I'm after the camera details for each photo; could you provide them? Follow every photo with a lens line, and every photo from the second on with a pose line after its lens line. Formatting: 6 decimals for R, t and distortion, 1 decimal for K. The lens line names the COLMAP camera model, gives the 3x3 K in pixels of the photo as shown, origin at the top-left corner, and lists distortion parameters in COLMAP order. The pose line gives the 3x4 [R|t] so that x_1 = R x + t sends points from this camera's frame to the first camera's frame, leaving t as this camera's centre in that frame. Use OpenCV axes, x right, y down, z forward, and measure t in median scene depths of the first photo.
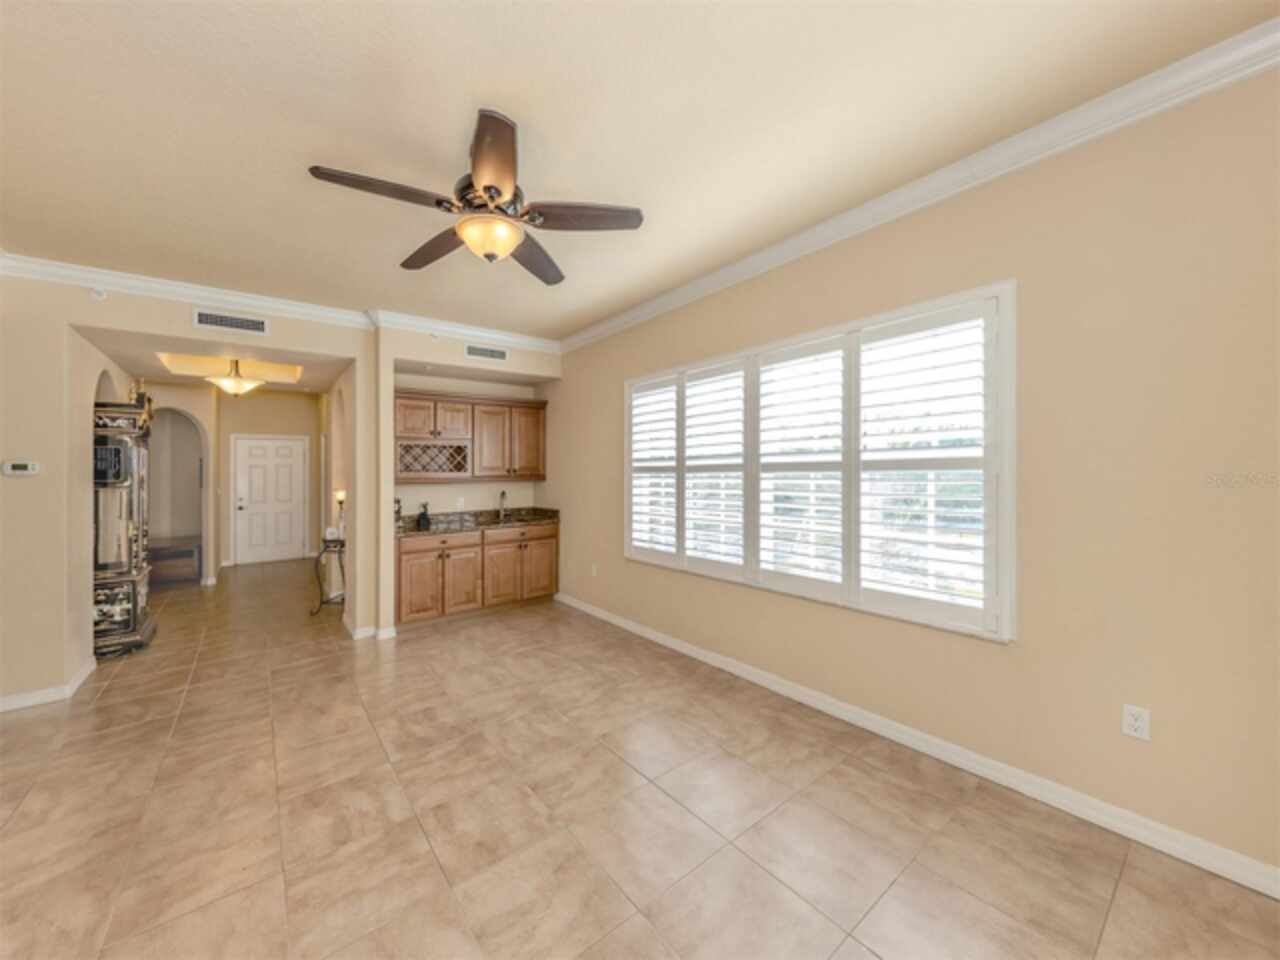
lens RADIAL K [[483.0, 0, 620.5], [0, 483.0, 465.1], [0, 0, 1]] dist [0.000461, -0.000602]
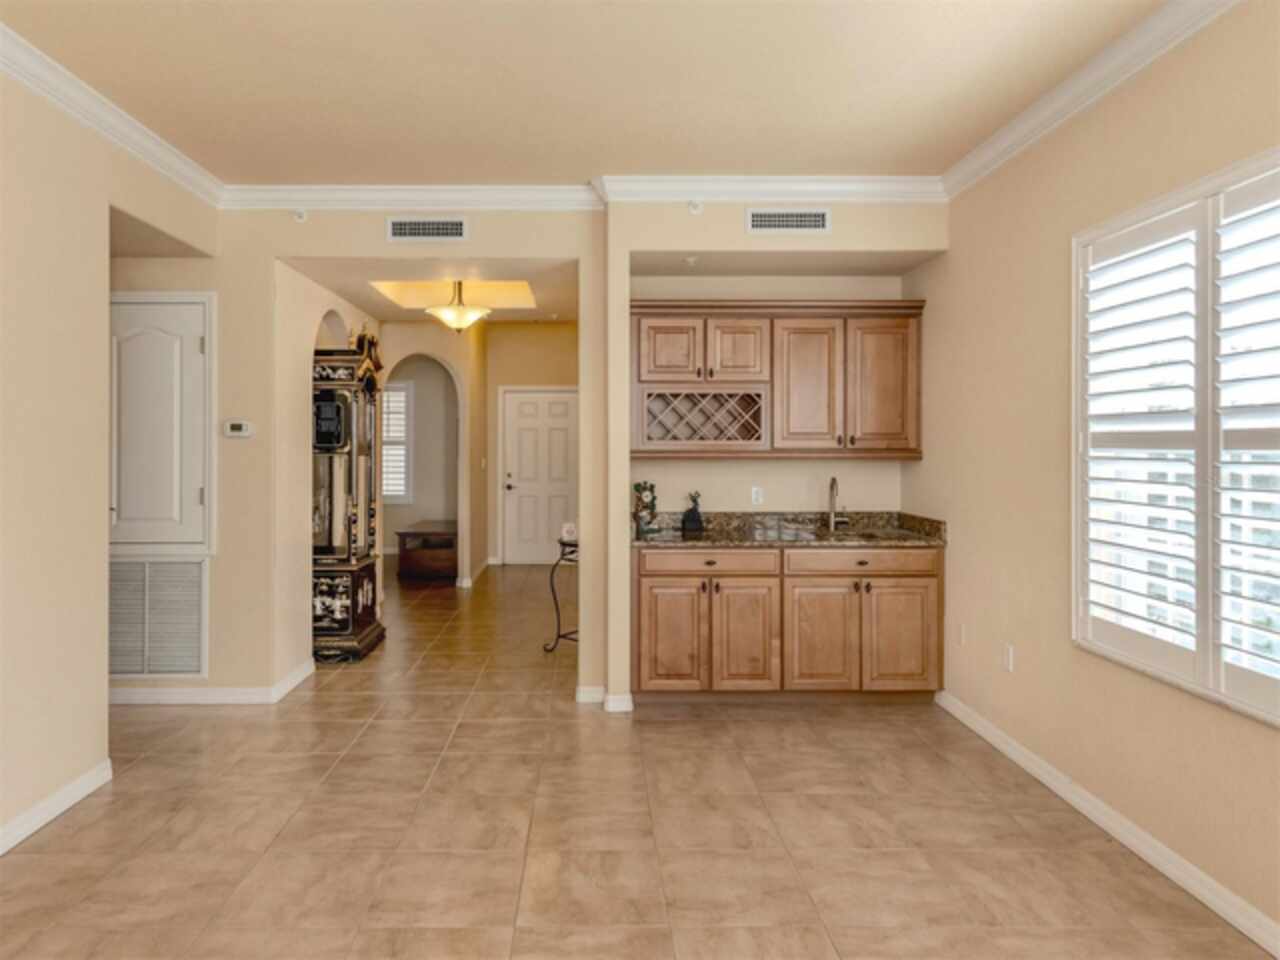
lens RADIAL K [[831.8, 0, 585.3], [0, 831.8, 427.3], [0, 0, 1]] dist [0.006929, -0.001438]
pose [[0.789518, 0.003506, -0.613717, 0.136965], [-0.005982, 0.999980, -0.001983, 0.002484], [0.613698, 0.005237, 0.789523, 0.151677]]
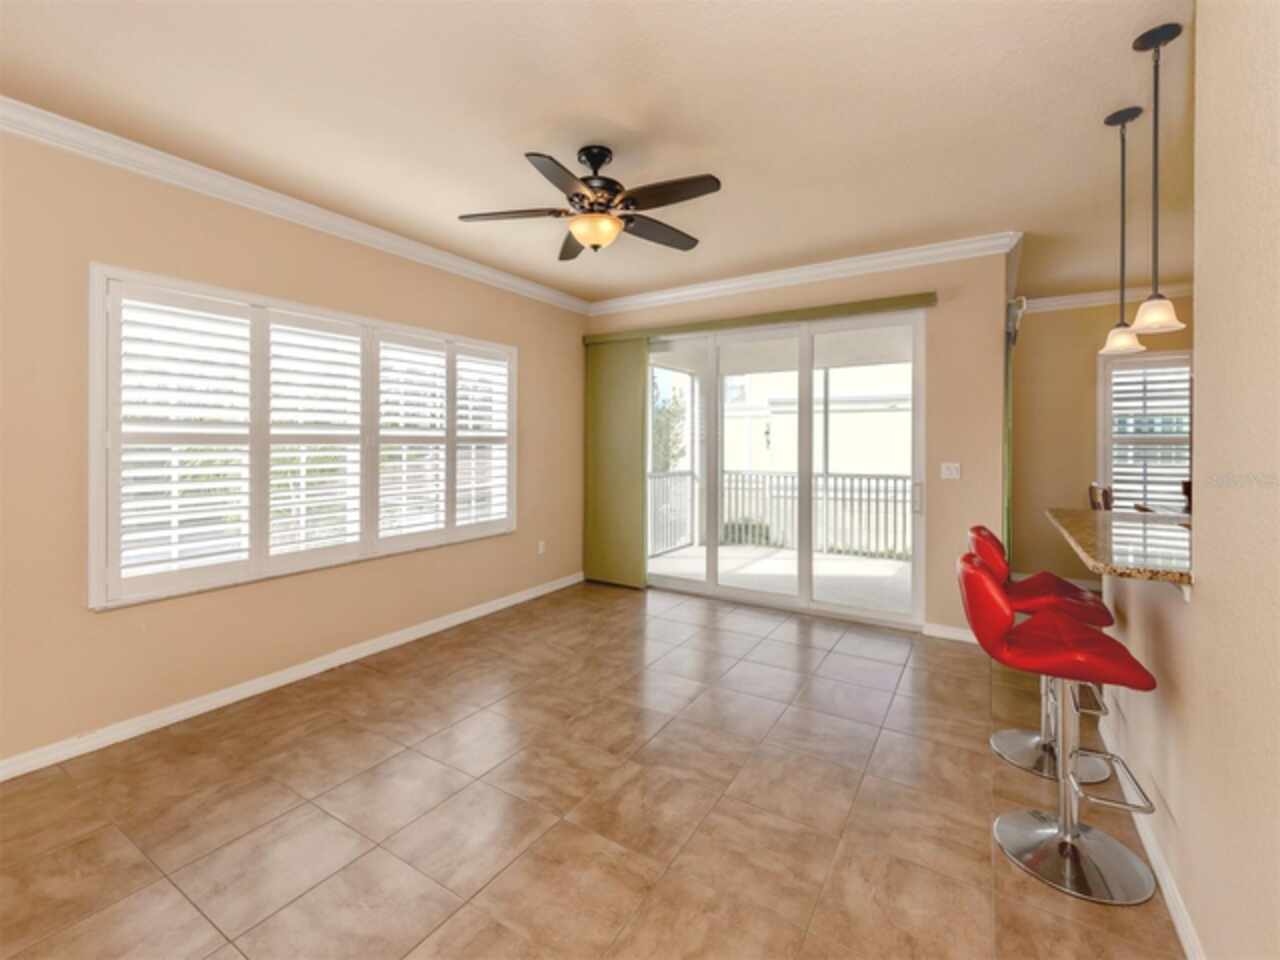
lens RADIAL K [[556.5, 0, 633.8], [0, 556.5, 484.9], [0, 0, 1]] dist [0.002161, 0.000003]
pose [[-0.353150, -0.056616, 0.933852, -0.820624], [-0.003710, 0.998244, 0.059117, 0.023805], [-0.935559, 0.017412, -0.352740, 0.749725]]
